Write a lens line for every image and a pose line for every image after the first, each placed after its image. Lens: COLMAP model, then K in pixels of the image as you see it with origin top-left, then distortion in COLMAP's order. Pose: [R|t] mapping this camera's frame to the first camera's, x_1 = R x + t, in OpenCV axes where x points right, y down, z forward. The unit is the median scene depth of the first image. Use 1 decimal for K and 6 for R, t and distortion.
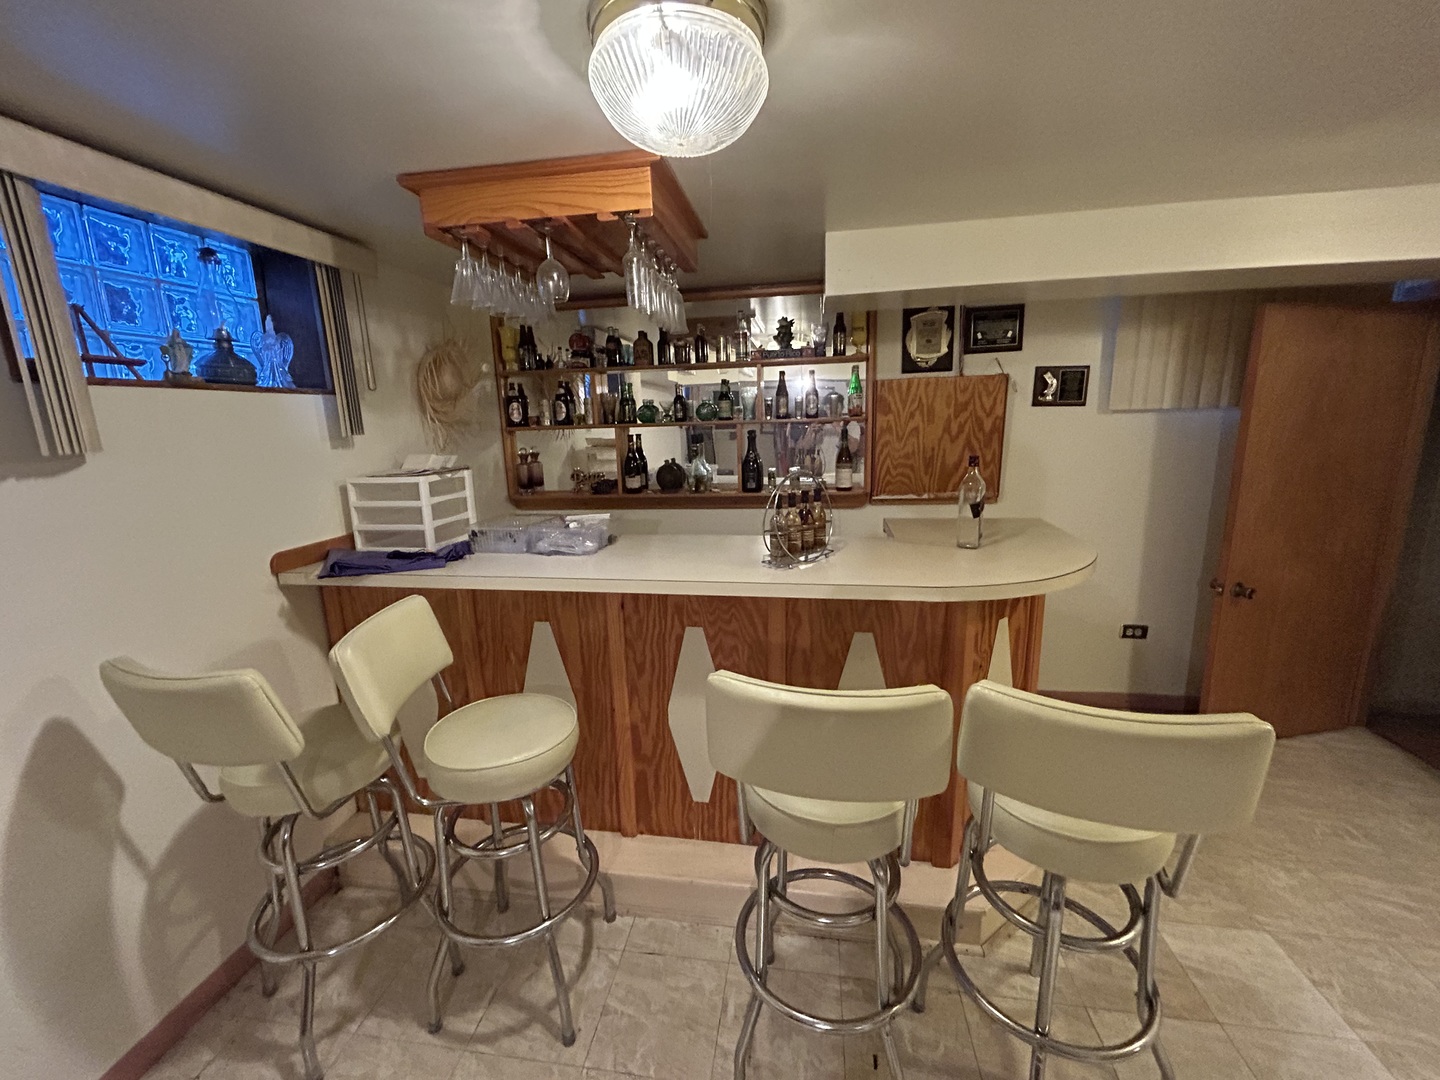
lens RADIAL K [[584.5, 0, 725.5], [0, 584.5, 538.3], [0, 0, 1]] dist [-0.001702, 0.000350]
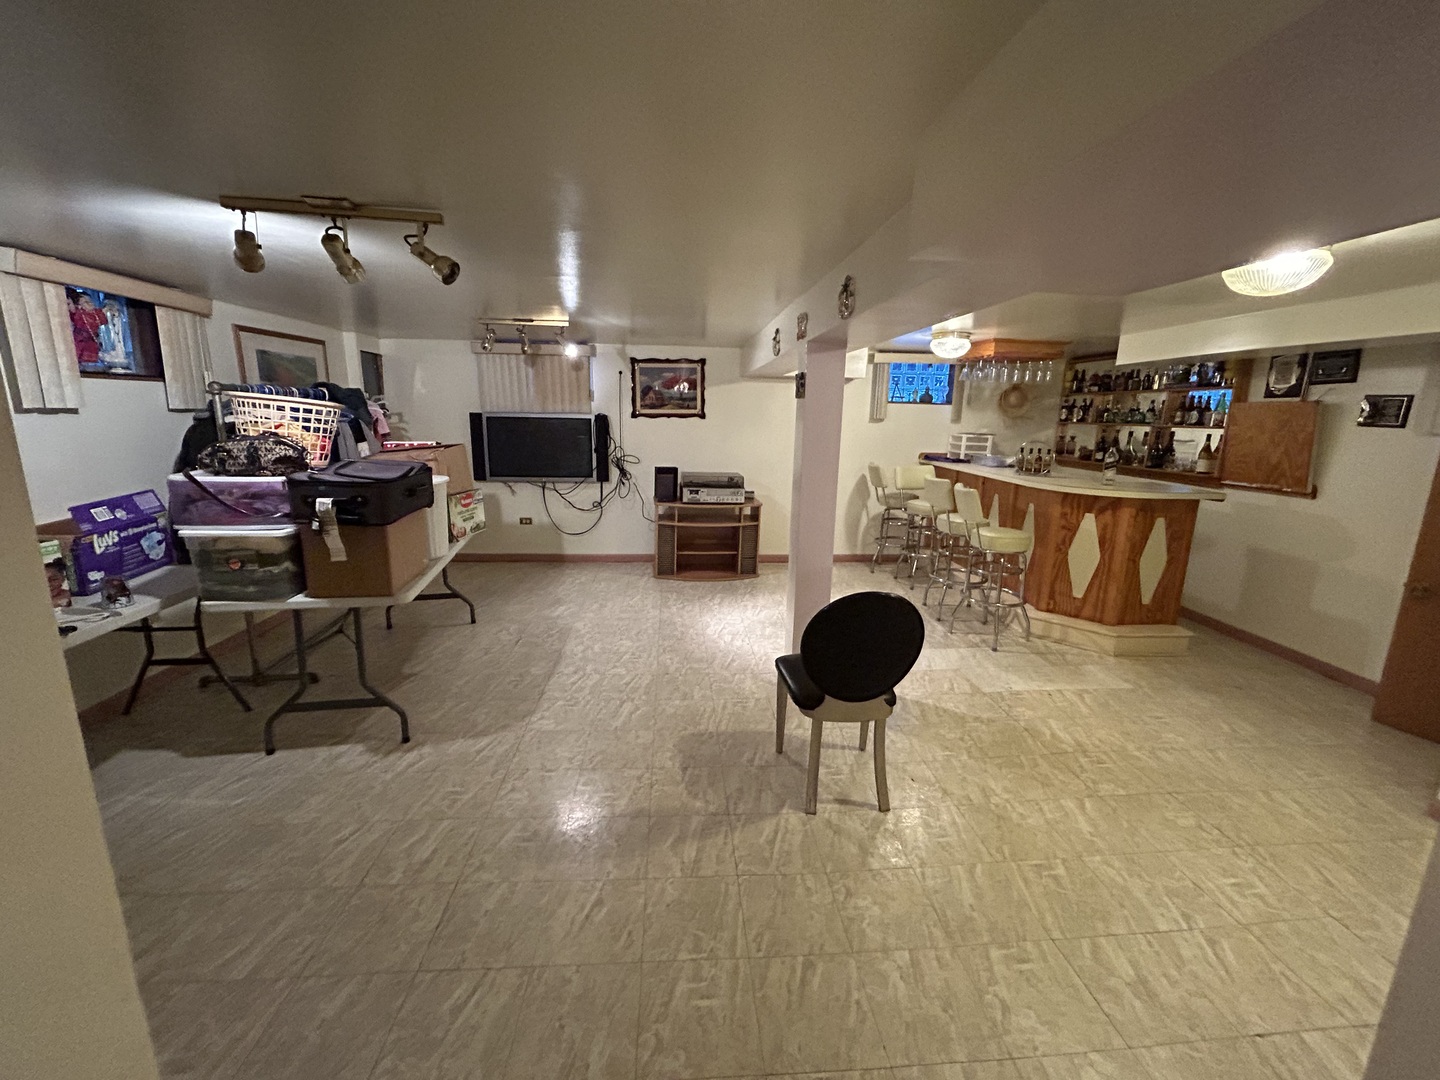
lens RADIAL K [[584.5, 0, 718.9], [0, 584.5, 539.1], [0, 0, 1]] dist [-0.001702, 0.000350]
pose [[0.232454, 0.241877, -0.942051, 1.525272], [-0.230394, 0.954710, 0.188276, 0.092192], [0.944925, 0.173278, 0.277653, -0.643253]]
